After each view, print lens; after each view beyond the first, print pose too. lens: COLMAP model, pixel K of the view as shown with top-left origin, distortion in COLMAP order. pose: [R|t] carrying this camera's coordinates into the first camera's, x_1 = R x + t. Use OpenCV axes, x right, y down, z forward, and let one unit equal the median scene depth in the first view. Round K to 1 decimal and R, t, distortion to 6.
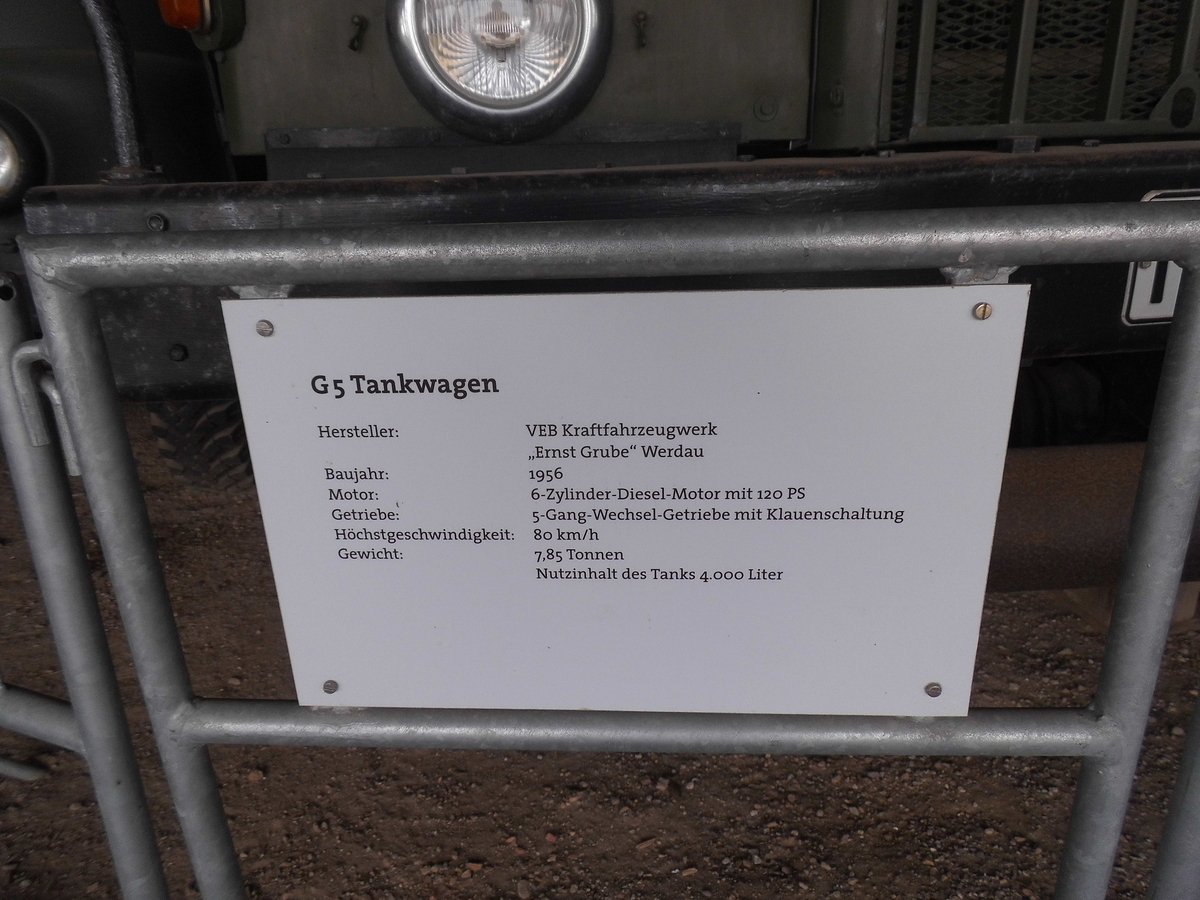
lens RADIAL K [[839.4, 0, 600.0], [0, 839.4, 450.0], [0, 0, 1]] dist [0.025037, -0.000485]
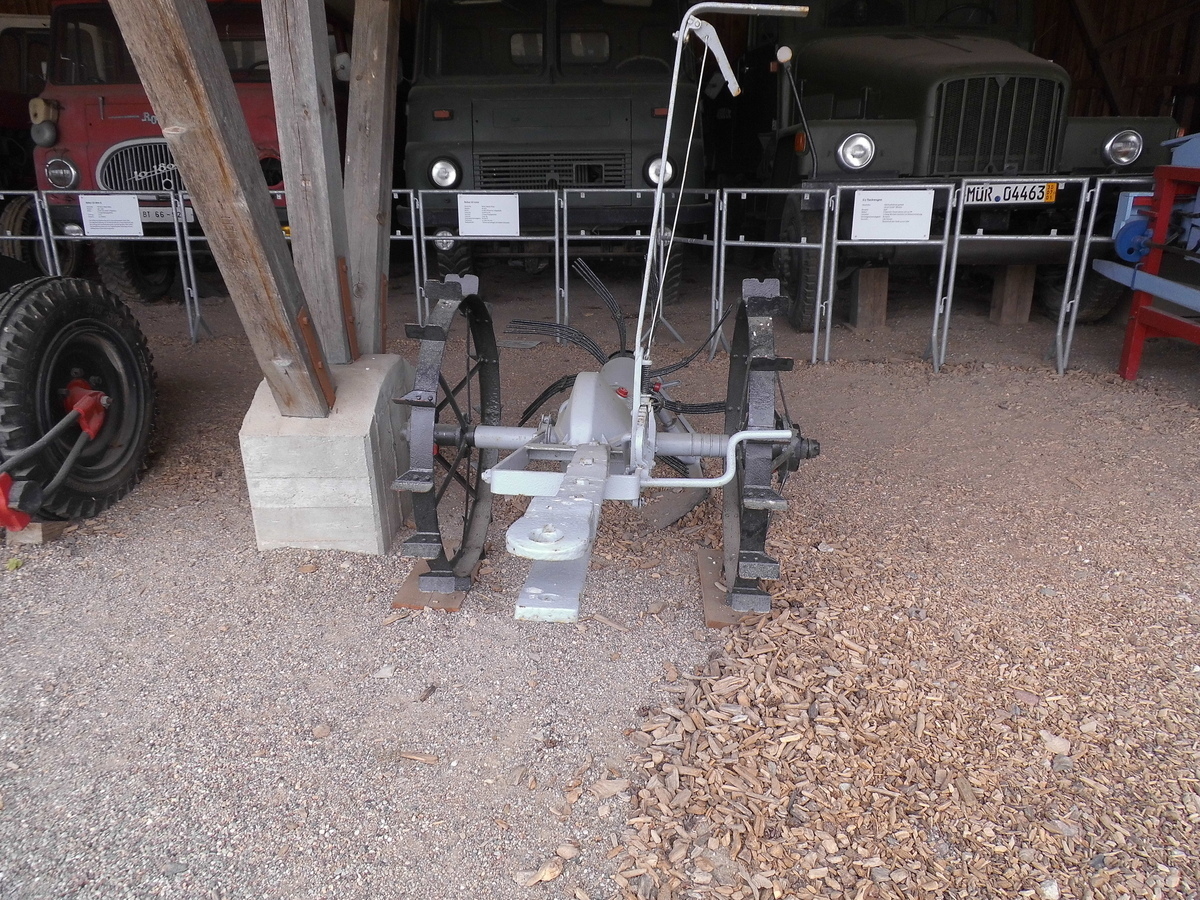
lens RADIAL K [[842.8, 0, 599.6], [0, 842.8, 458.2], [0, 0, 1]] dist [-0.001012, -0.008024]
pose [[0.995141, 0.048841, -0.085487, -2.229283], [-0.048439, 0.998803, 0.006773, 2.804008], [0.085716, -0.002599, 0.996316, -8.451846]]
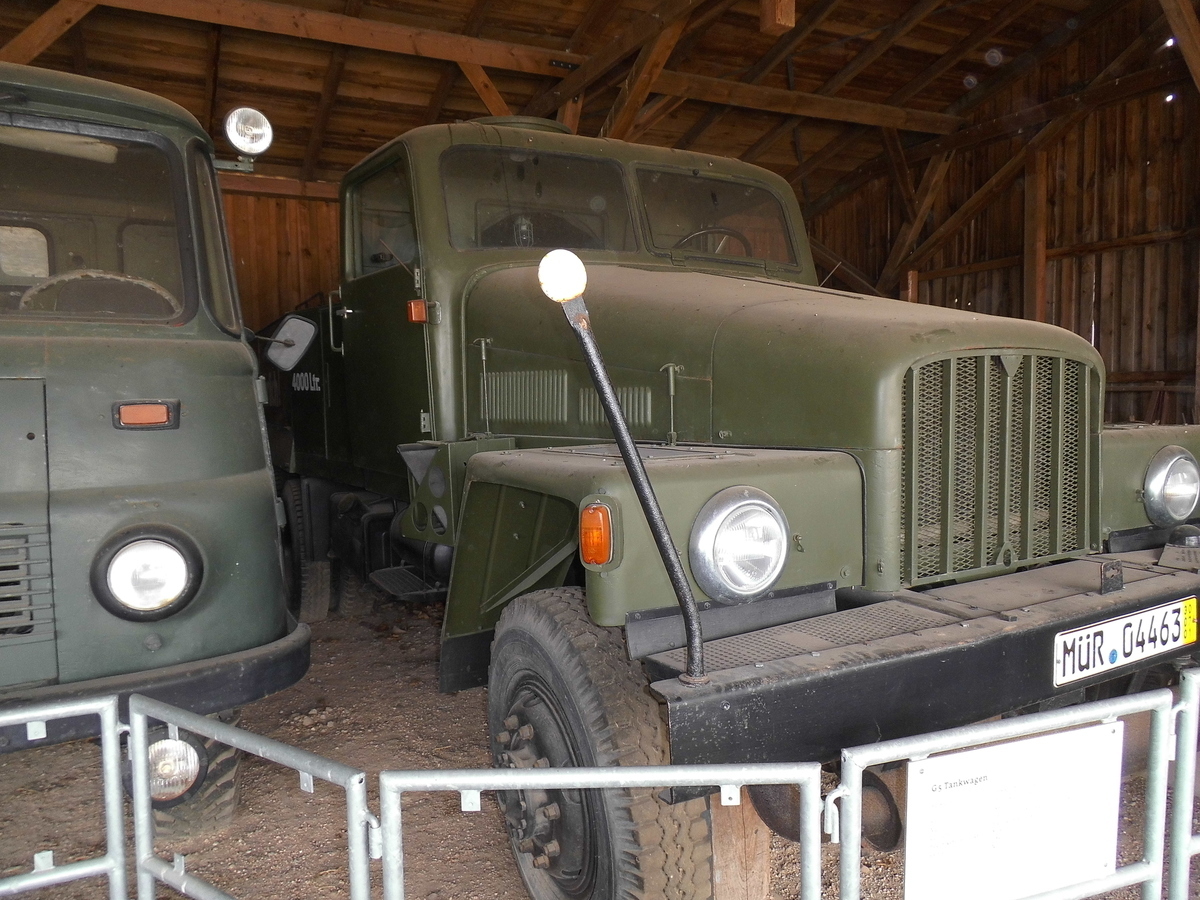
lens RADIAL K [[850.7, 0, 603.7], [0, 850.7, 453.6], [0, 0, 1]] dist [-0.006355, -0.003396]
pose [[0.923964, -0.014361, 0.382209, -2.102454], [0.115357, 0.963224, -0.242676, -0.514435], [-0.364668, 0.268314, 0.891642, -1.189246]]
